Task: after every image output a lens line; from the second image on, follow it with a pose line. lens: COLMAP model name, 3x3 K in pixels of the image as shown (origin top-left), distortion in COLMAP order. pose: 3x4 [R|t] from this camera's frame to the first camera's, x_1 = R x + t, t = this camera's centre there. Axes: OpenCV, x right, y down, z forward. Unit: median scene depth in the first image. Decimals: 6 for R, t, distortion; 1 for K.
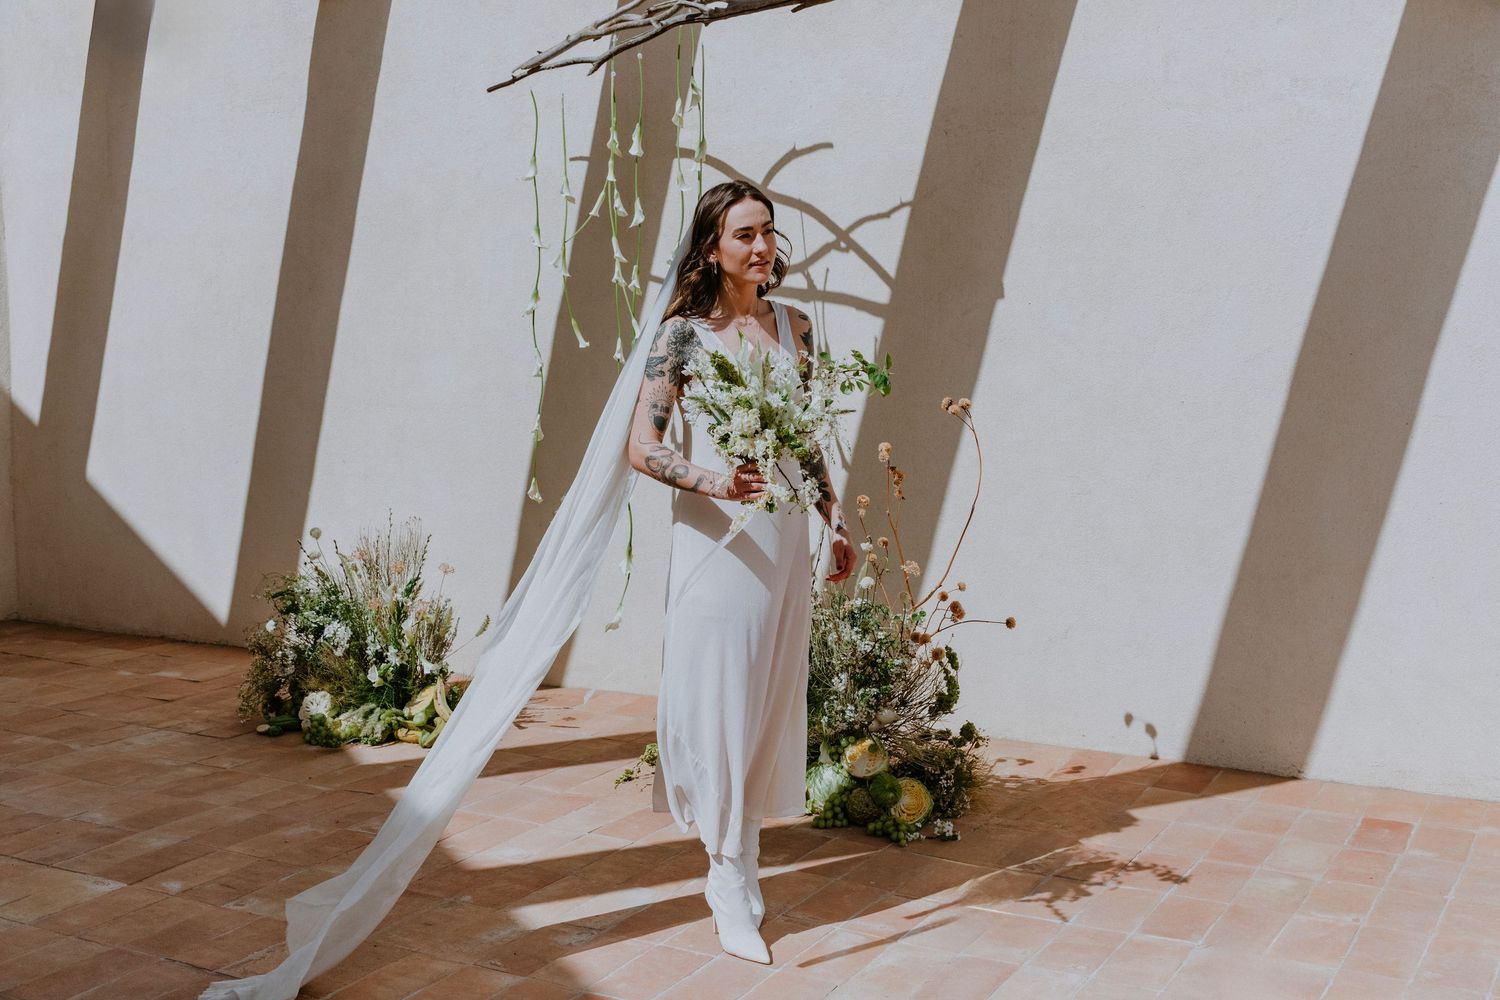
lens RADIAL K [[1696.4, 0, 743.5], [0, 1696.4, 485.1], [0, 0, 1]] dist [0.001588, 0.039620]
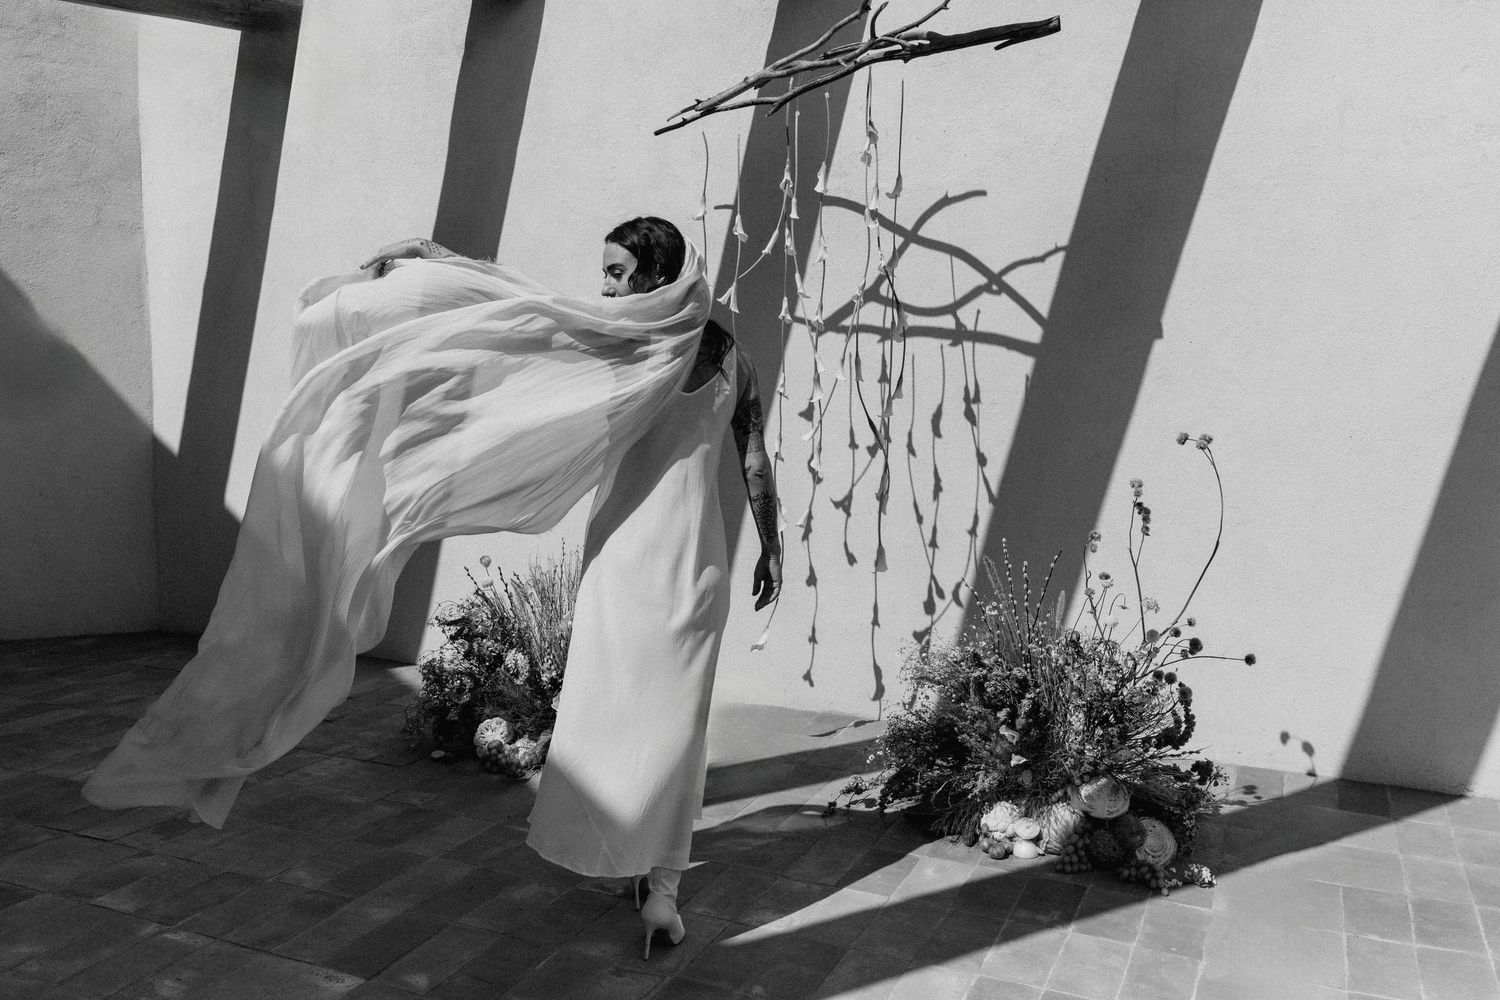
lens RADIAL K [[1214.6, 0, 750.0], [0, 1214.6, 500.0], [0, 0, 1]] dist [-0.000290, -0.003178]
pose [[0.996443, -0.000849, 0.084264, -0.162267], [0.000473, 0.999990, 0.004487, -0.012943], [-0.084267, -0.004432, 0.996433, 0.266769]]
